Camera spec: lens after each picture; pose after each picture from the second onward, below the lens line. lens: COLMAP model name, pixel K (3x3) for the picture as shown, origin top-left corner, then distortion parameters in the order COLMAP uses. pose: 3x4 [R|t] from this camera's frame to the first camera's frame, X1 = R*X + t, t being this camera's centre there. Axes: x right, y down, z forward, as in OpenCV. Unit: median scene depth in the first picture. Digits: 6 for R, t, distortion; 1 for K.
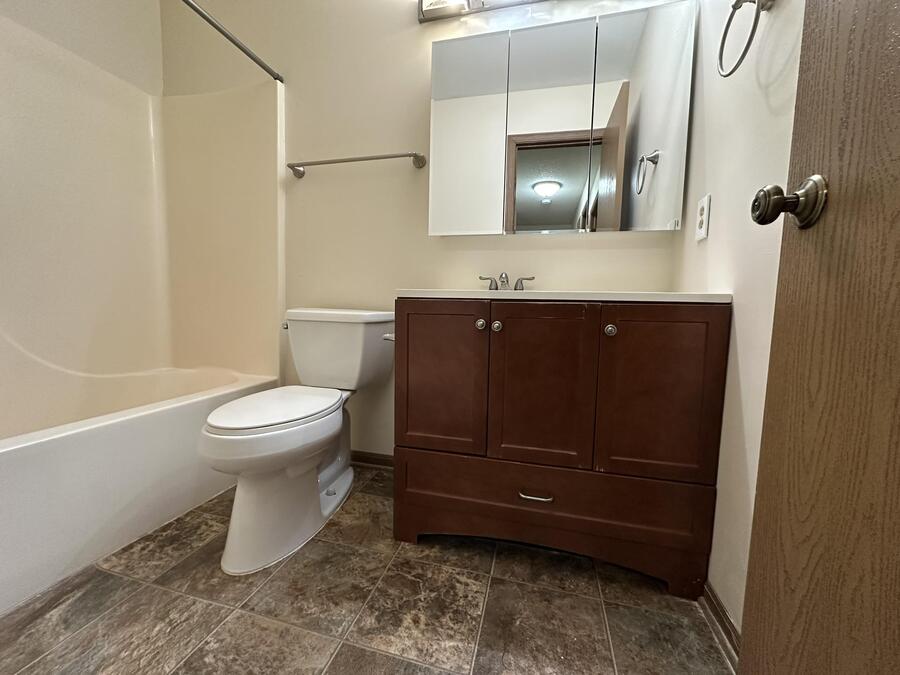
lens RADIAL K [[358.1, 0, 450.0], [0, 358.1, 337.5], [0, 0, 1]] dist [-0.000902, 0.000106]
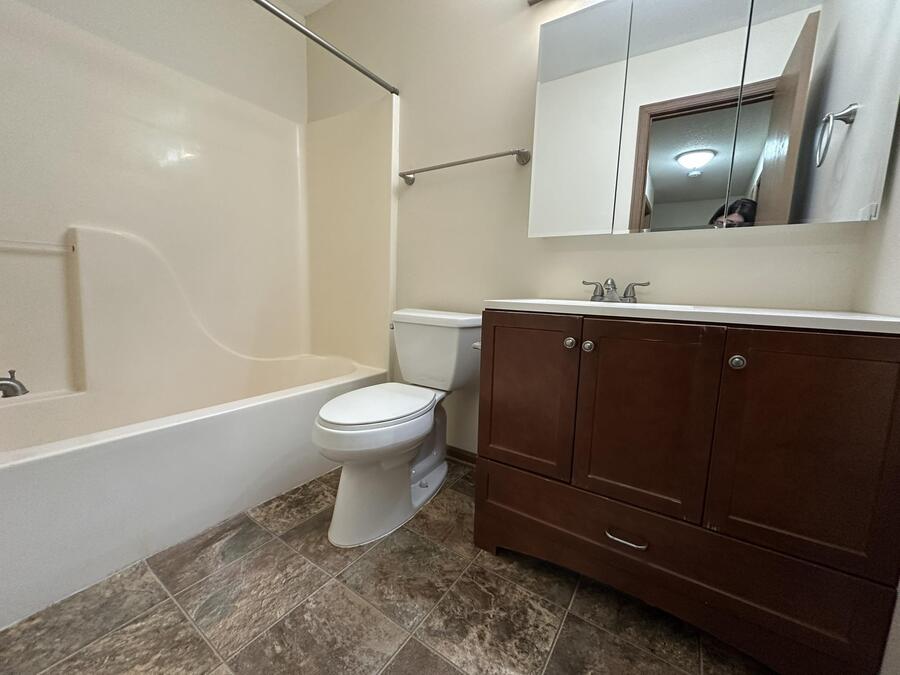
lens RADIAL K [[358.1, 0, 450.0], [0, 358.1, 337.5], [0, 0, 1]] dist [-0.000902, 0.000106]
pose [[0.944884, 0.049031, -0.323713, 0.086158], [-0.035507, 0.998237, 0.047554, -0.077515], [0.325474, -0.033439, 0.944960, 0.036291]]
